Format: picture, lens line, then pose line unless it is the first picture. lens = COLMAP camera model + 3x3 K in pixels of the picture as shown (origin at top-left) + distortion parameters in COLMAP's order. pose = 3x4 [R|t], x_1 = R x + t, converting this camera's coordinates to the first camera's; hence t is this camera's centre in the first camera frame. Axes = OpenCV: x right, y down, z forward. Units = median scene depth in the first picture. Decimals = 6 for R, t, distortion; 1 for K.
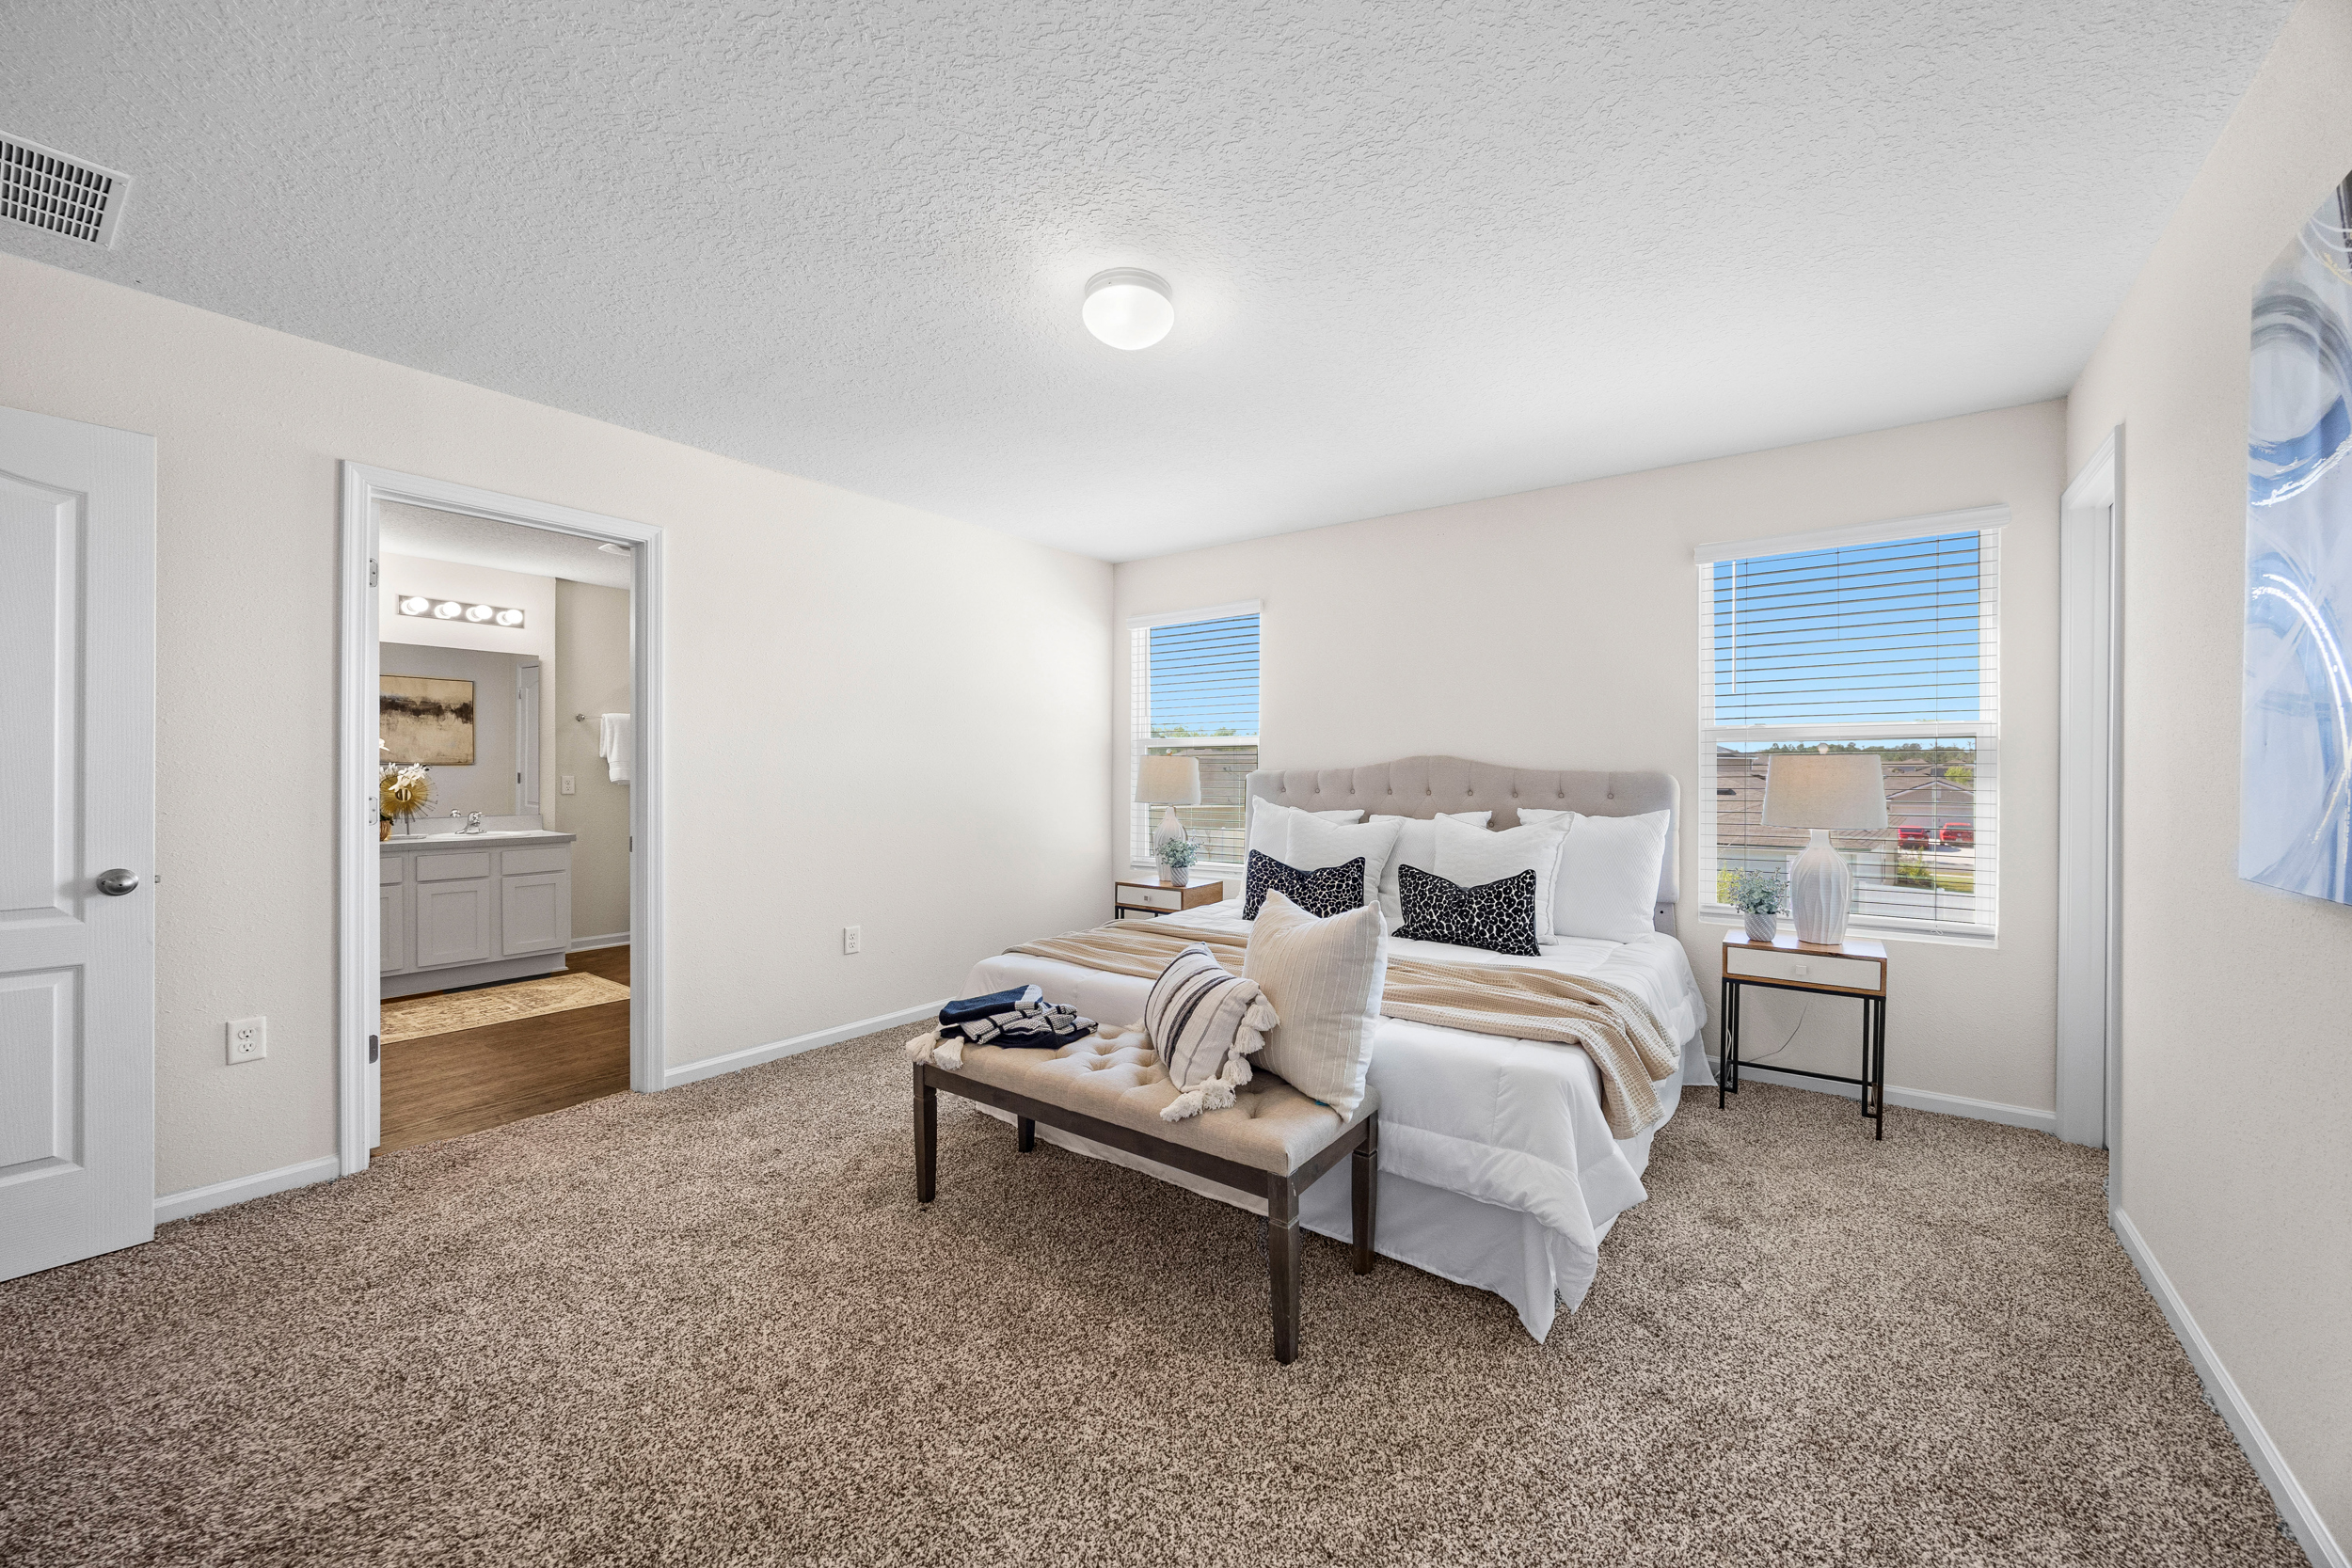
lens RADIAL K [[901.8, 0, 1181.5], [0, 901.8, 781.3], [0, 0, 1]] dist [-0.002369, -0.000012]
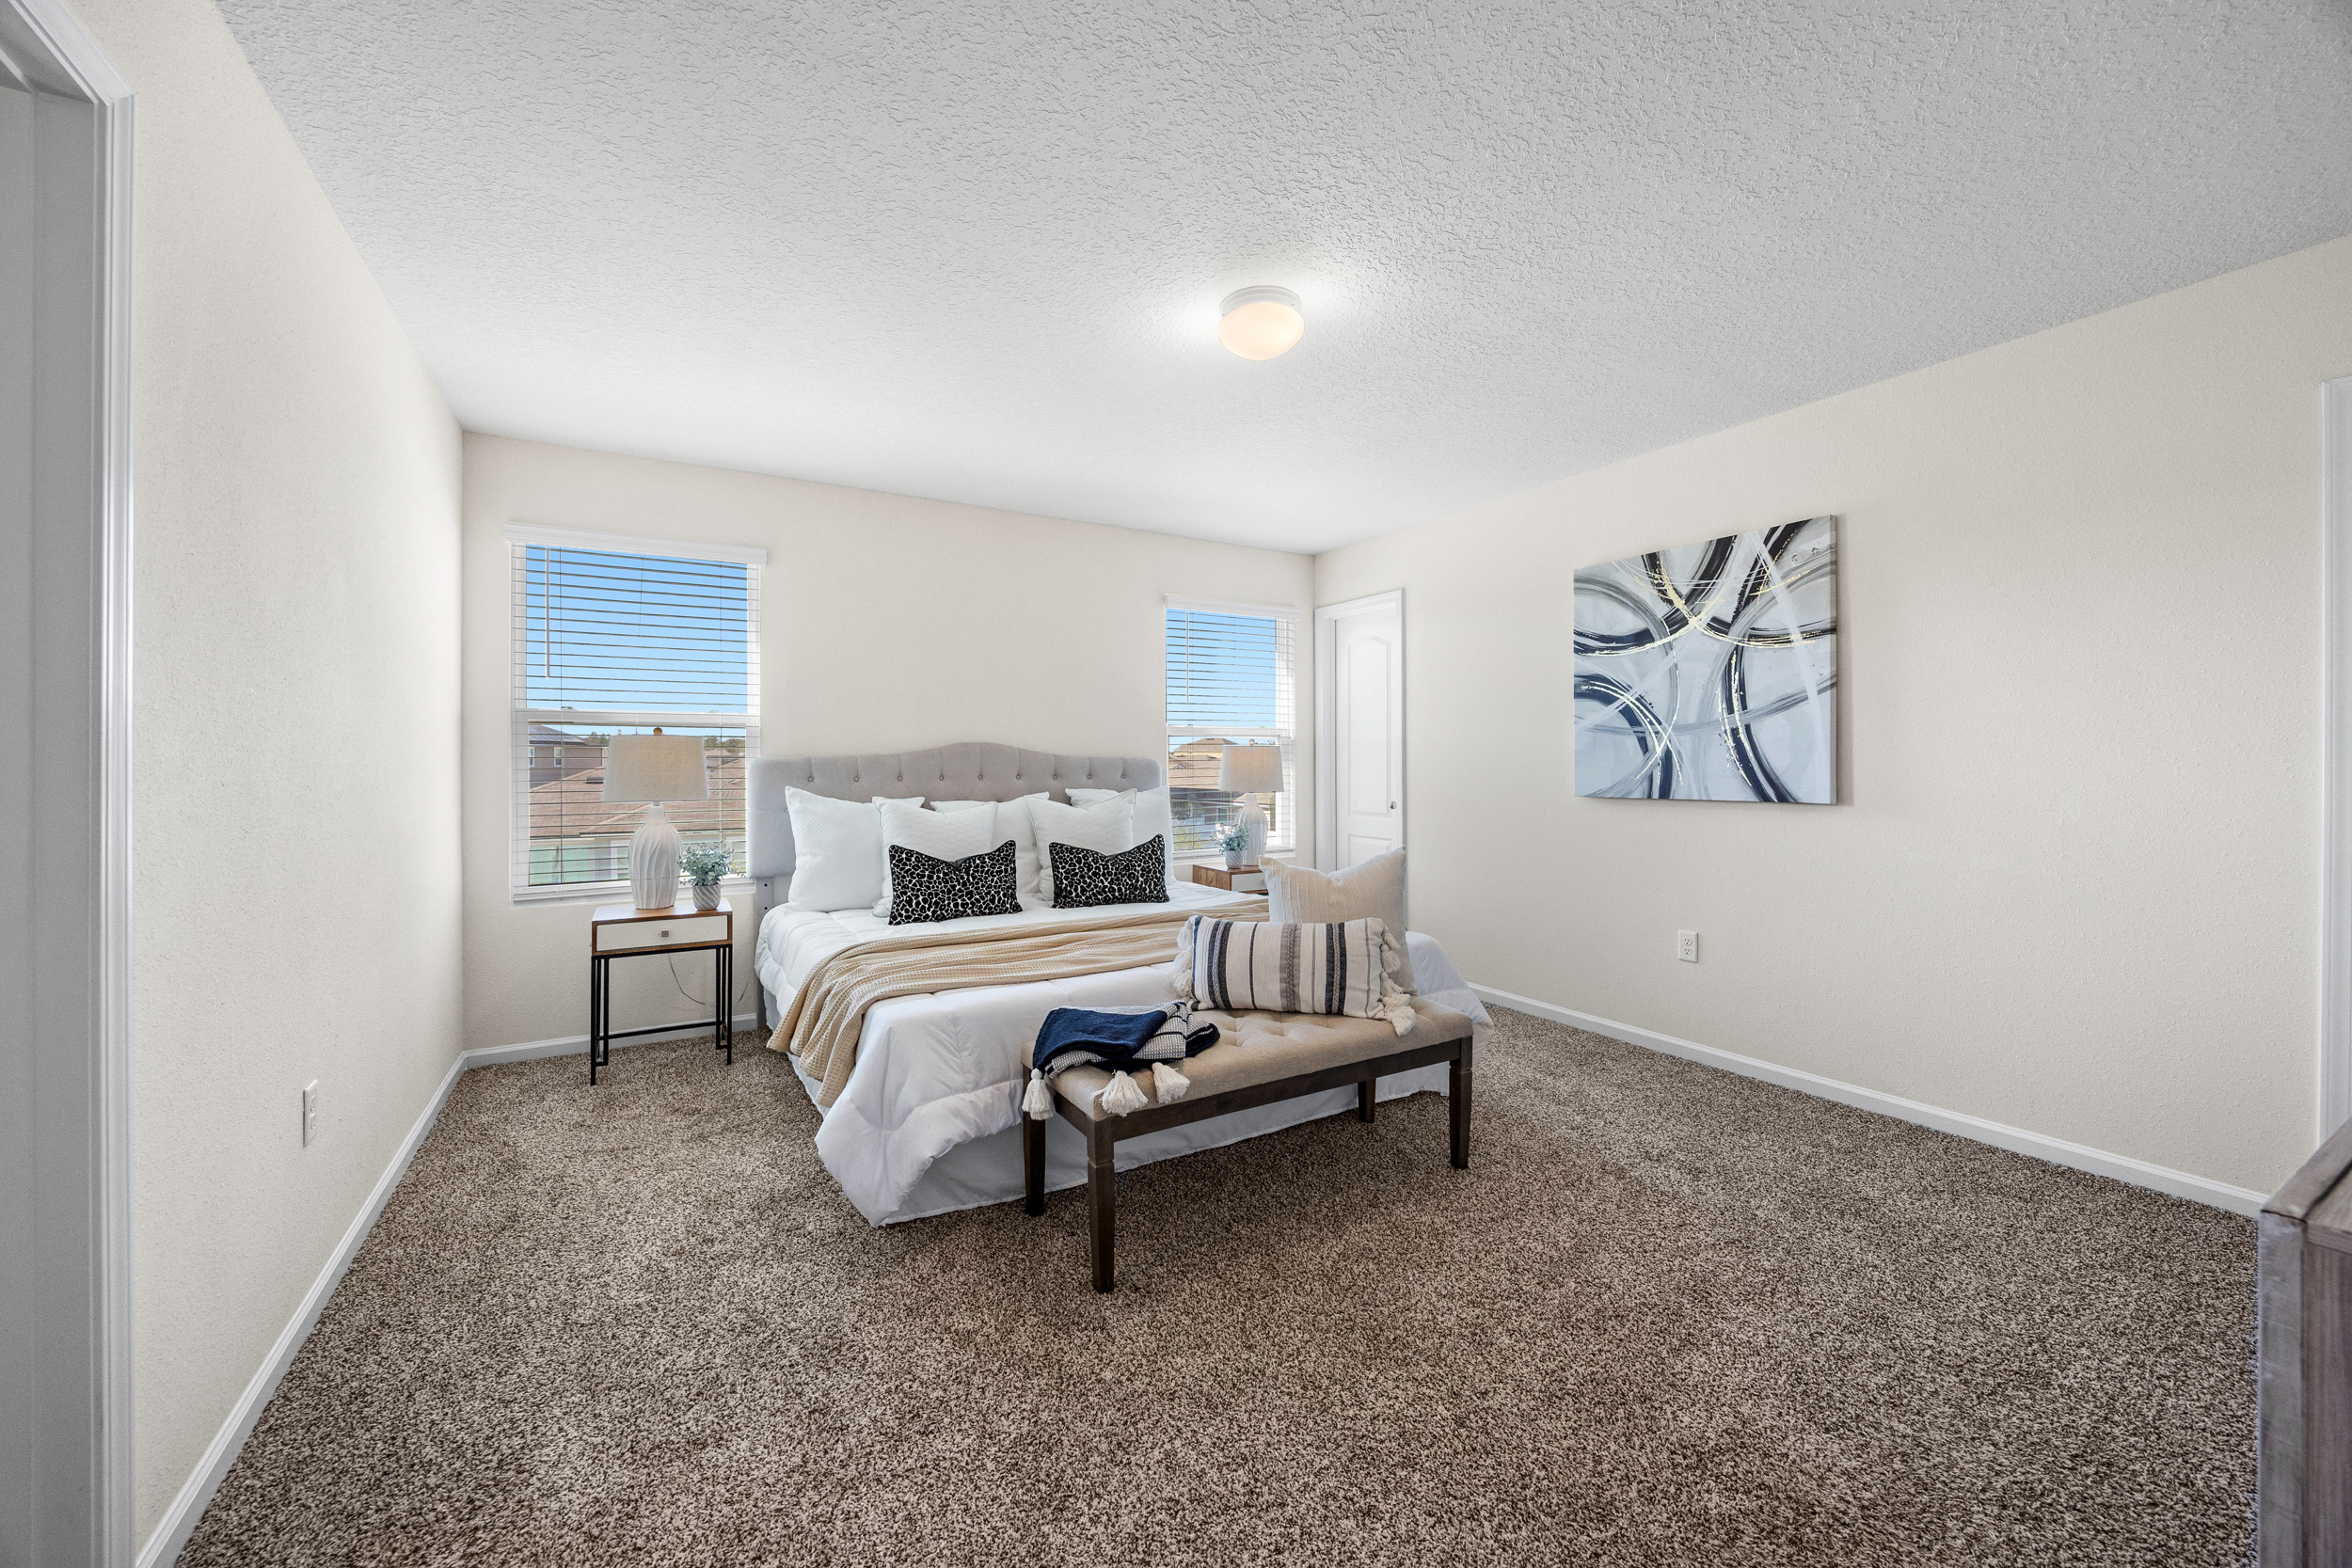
lens RADIAL K [[883.6, 0, 1172.0], [0, 883.6, 806.7], [0, 0, 1]] dist [-0.002180, -0.000126]
pose [[0.392779, -0.057877, 0.917810, -0.668340], [0.009182, 0.998215, 0.059018, -0.014140], [-0.919587, -0.014754, 0.392609, 0.435518]]
